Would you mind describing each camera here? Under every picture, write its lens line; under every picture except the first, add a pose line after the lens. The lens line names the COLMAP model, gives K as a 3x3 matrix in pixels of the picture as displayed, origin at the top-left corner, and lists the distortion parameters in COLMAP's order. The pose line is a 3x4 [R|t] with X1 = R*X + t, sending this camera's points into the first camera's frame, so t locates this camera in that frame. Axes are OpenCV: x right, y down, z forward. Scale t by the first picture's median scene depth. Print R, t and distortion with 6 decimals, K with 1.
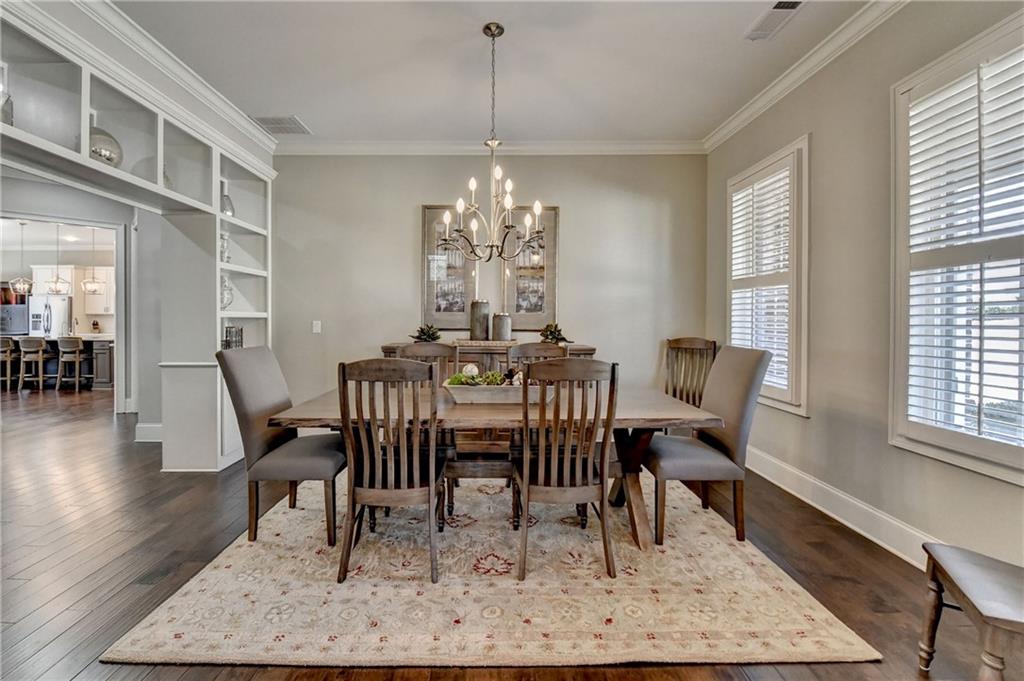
lens RADIAL K [[443.1, 0, 495.9], [0, 443.1, 321.5], [0, 0, 1]] dist [-0.012306, -0.001701]
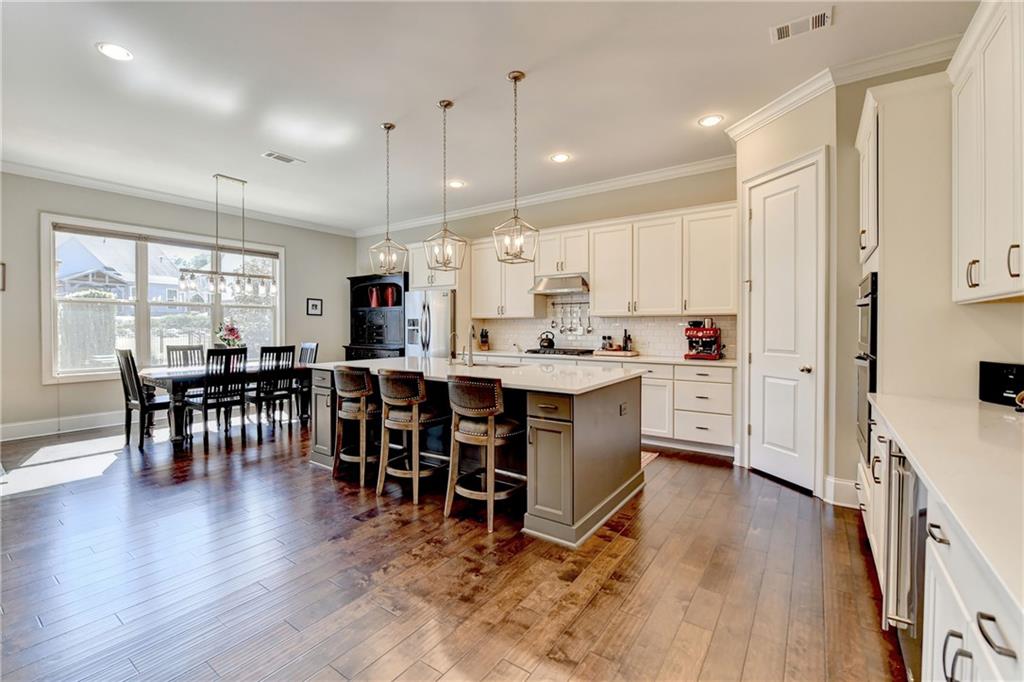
lens RADIAL K [[443.1, 0, 509.0], [0, 443.1, 332.9], [0, 0, 1]] dist [-0.012306, -0.001701]
pose [[0.821010, 0.007717, -0.570862, -0.738076], [-0.003489, 0.999958, 0.008499, -0.003421], [0.570903, -0.004986, 0.821002, 0.712234]]
